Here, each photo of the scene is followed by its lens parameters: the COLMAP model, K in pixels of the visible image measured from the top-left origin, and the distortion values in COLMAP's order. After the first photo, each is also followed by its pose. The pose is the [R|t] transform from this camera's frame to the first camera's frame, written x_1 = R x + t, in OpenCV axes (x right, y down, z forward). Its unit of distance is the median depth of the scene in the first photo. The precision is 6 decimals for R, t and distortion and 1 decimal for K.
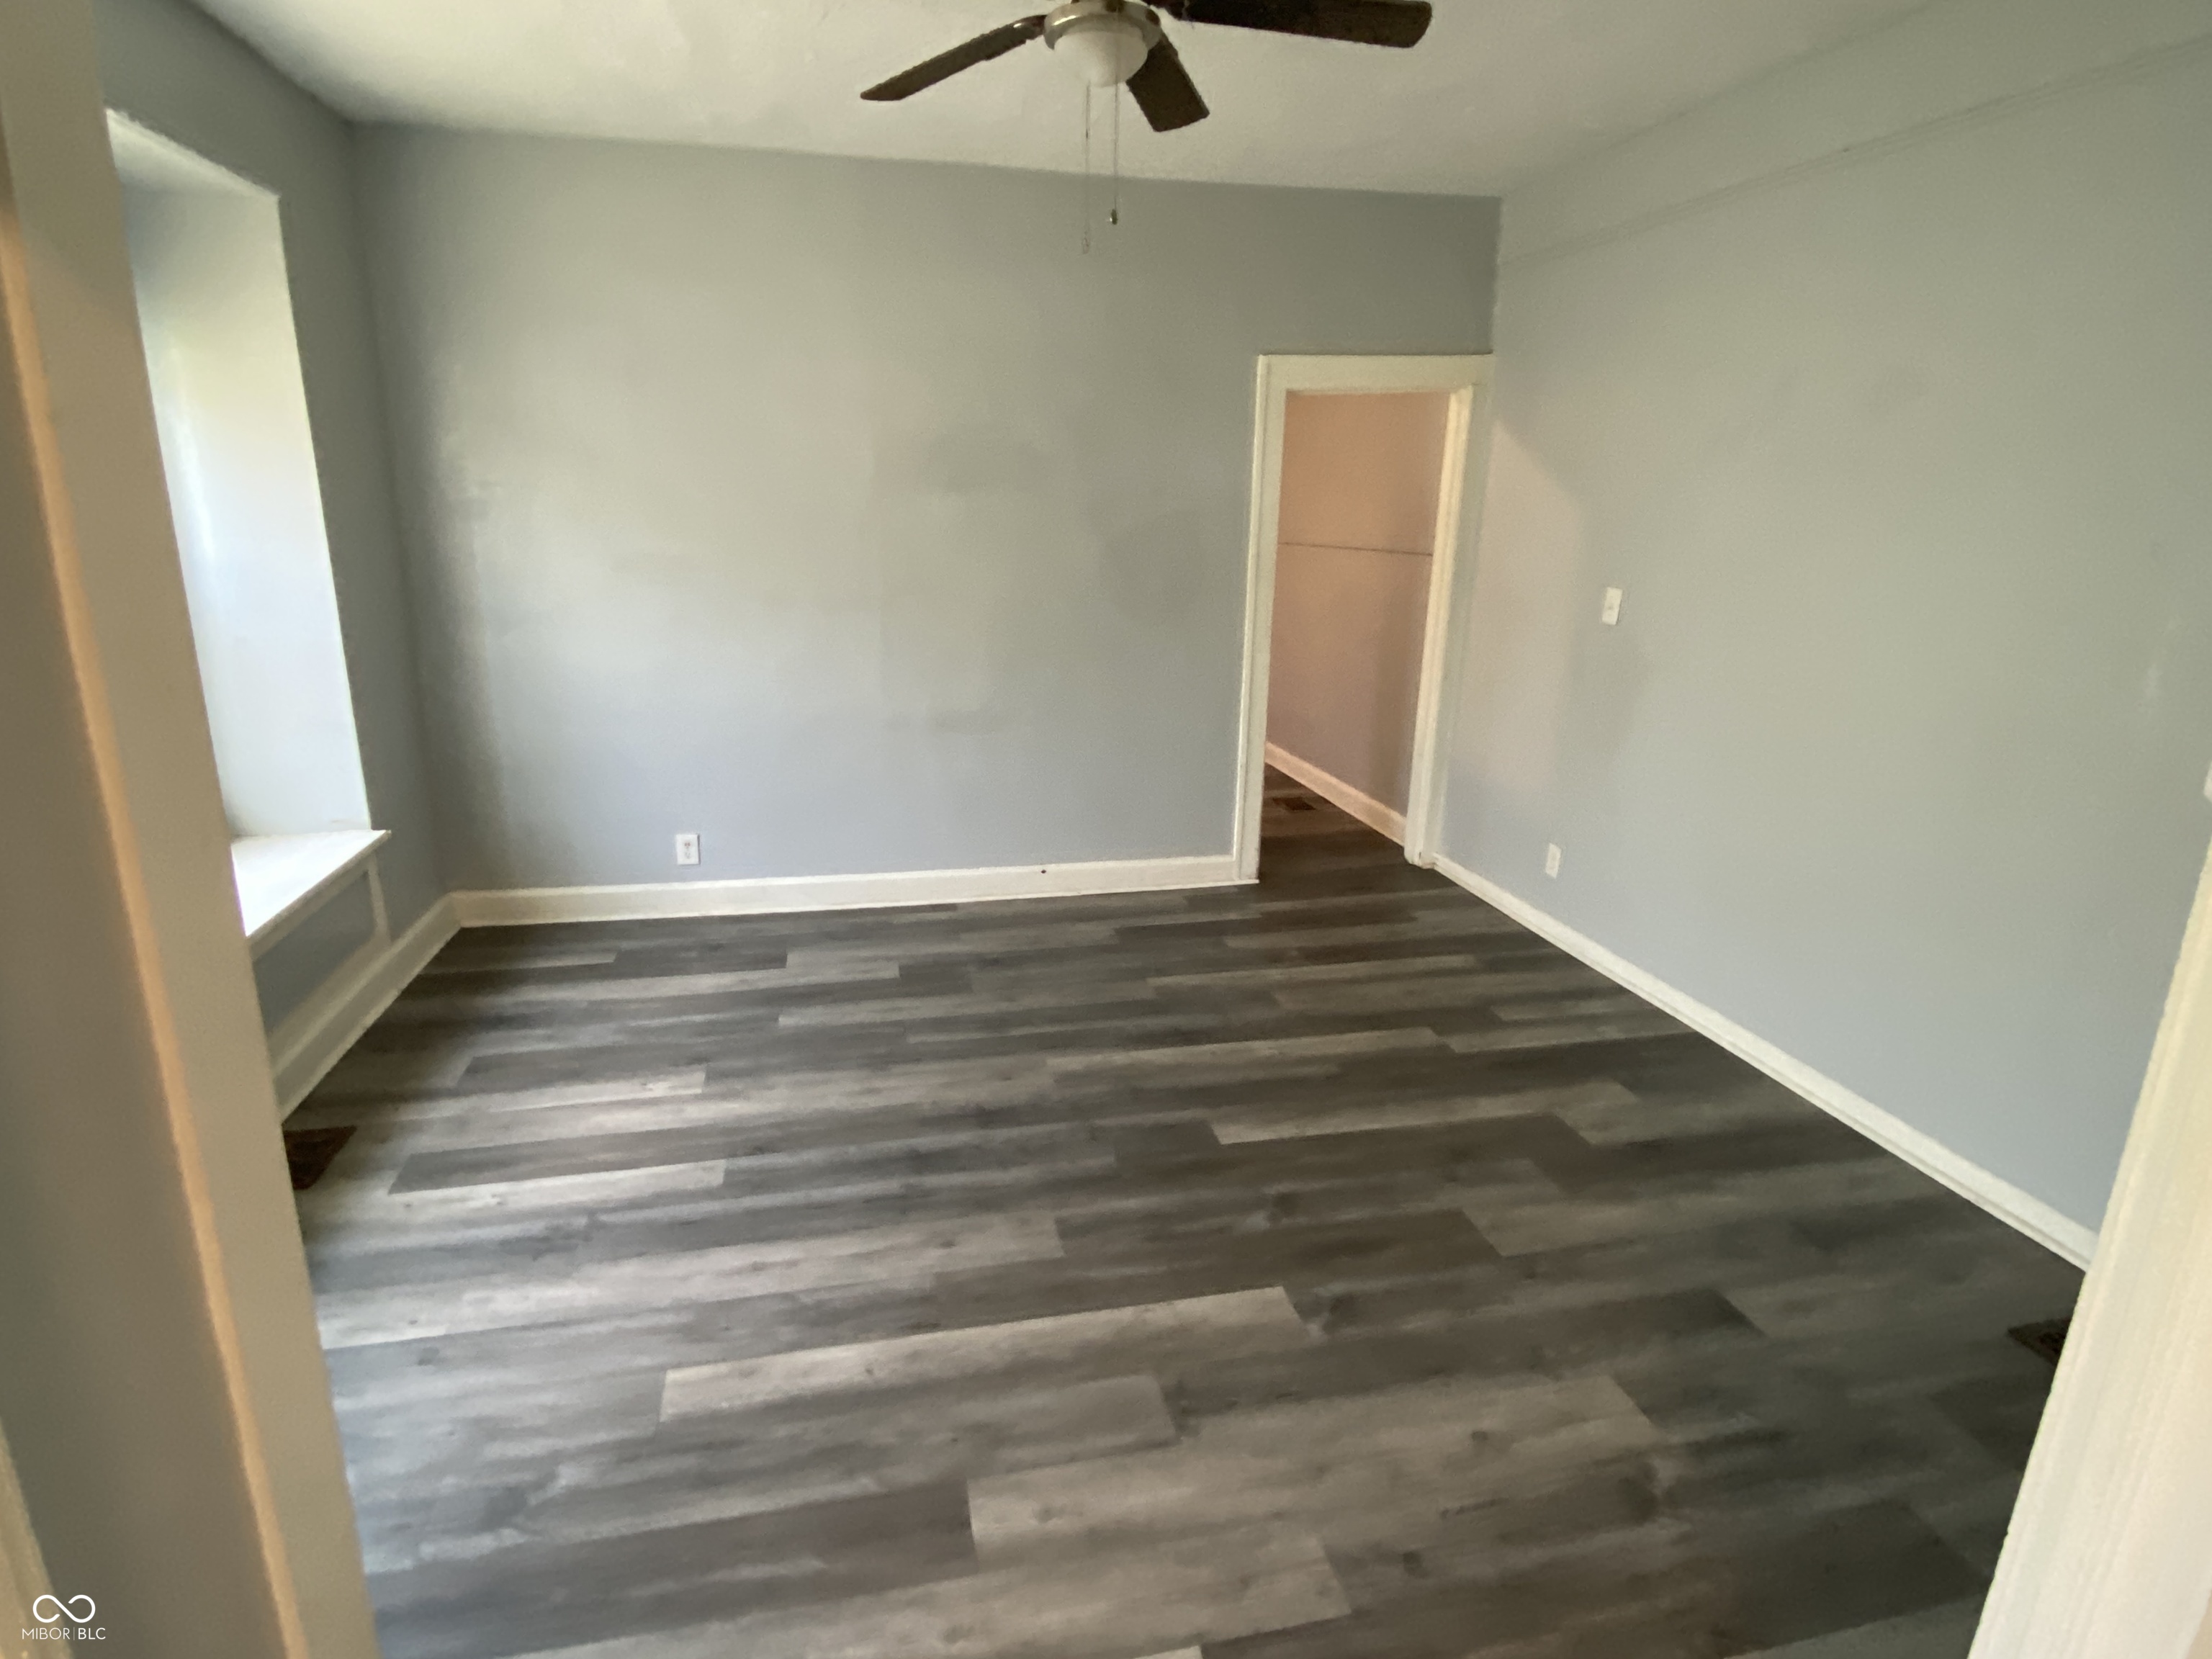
lens RADIAL K [[1133.3, 0, 1106.0], [0, 1133.3, 829.5], [0, 0, 1]] dist [-0.000463, 0.000000]
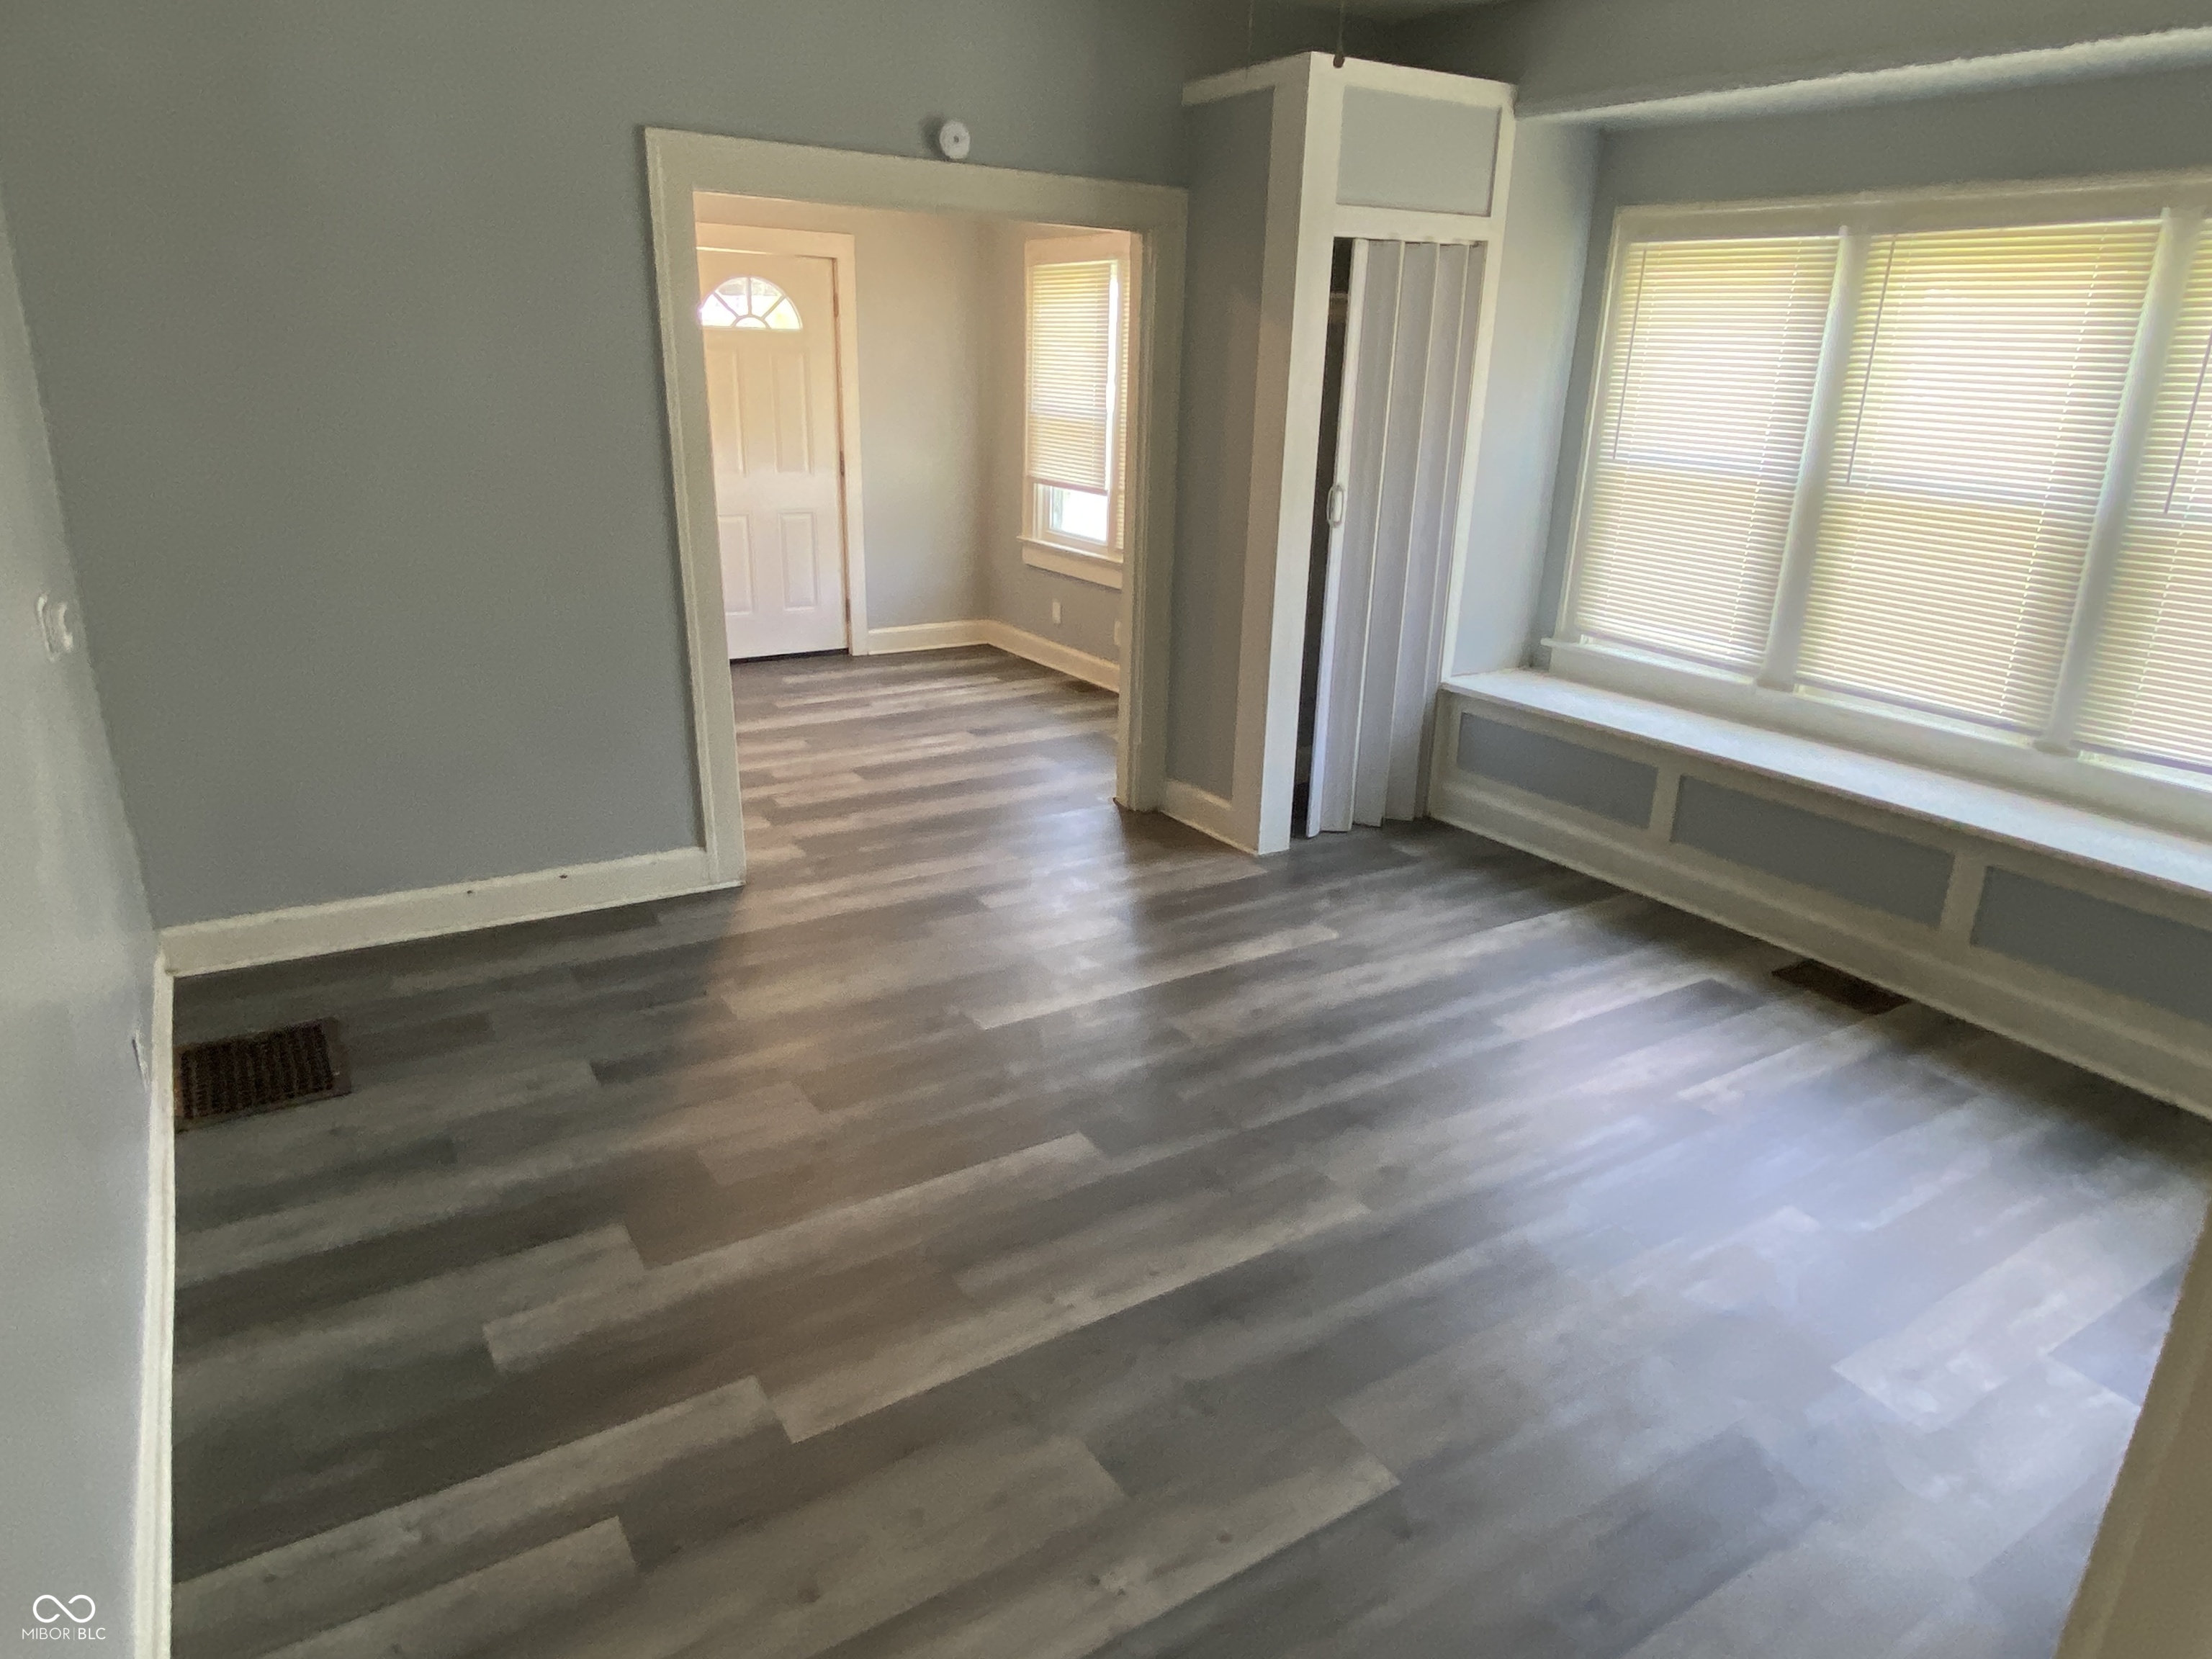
lens RADIAL K [[1372.3, 0, 1106.0], [0, 1372.3, 829.5], [0, 0, 1]] dist [0.002842, -0.000434]
pose [[-0.939954, 0.076894, -0.332526, 0.407280], [-0.124615, 0.829705, 0.544114, -0.481545], [0.317738, 0.552880, -0.770302, 1.658200]]
